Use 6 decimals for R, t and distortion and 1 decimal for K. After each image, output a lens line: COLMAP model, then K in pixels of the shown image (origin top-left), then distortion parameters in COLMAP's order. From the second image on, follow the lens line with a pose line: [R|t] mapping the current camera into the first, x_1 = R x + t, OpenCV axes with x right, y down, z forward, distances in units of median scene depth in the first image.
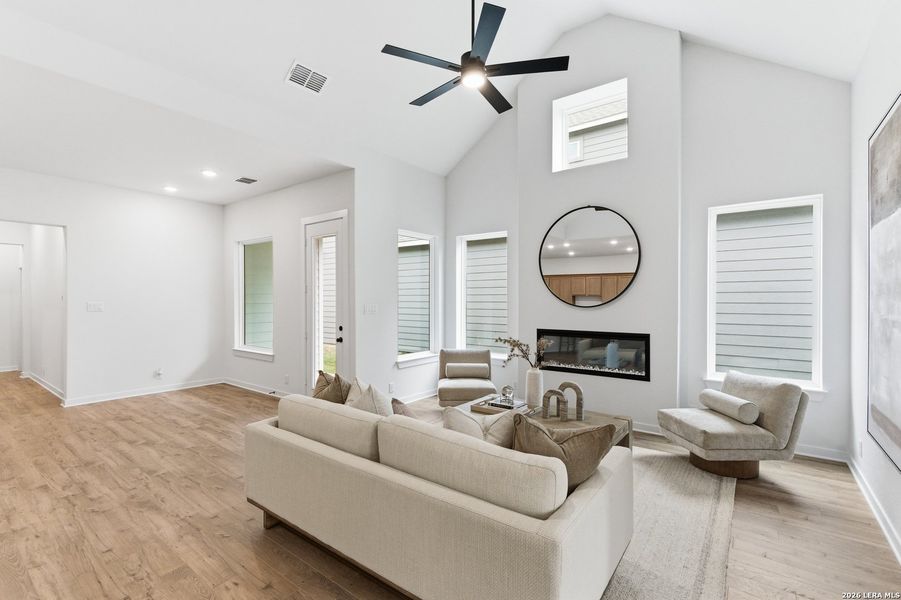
lens RADIAL K [[410.8, 0, 447.8], [0, 410.8, 295.7], [0, 0, 1]] dist [0.008598, 0.000183]
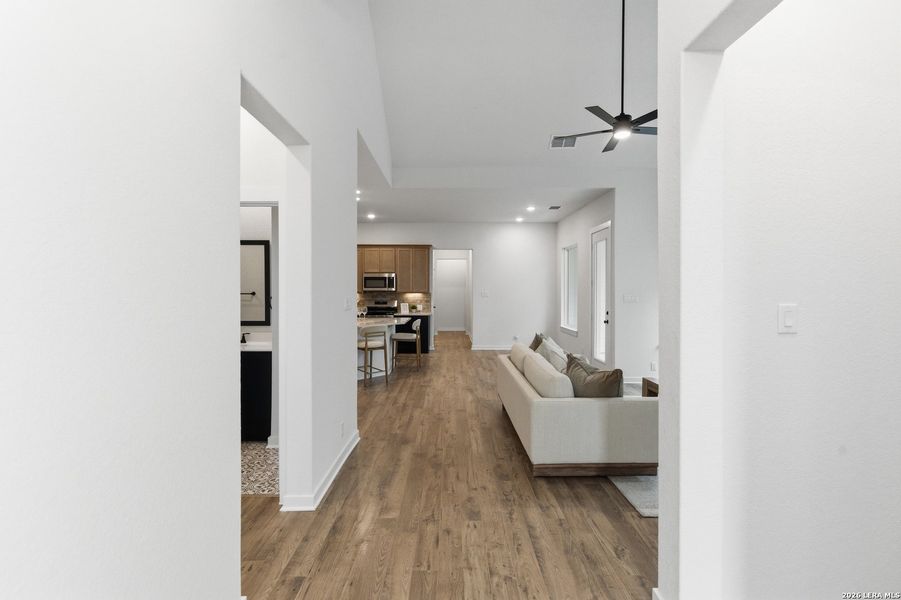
lens RADIAL K [[410.8, 0, 455.6], [0, 410.8, 291.5], [0, 0, 1]] dist [0.008598, 0.000183]
pose [[0.622632, 0.006263, -0.782490, 0.449136], [0.004063, 0.999929, 0.011236, -0.005218], [0.782504, -0.010175, 0.622562, -0.177303]]
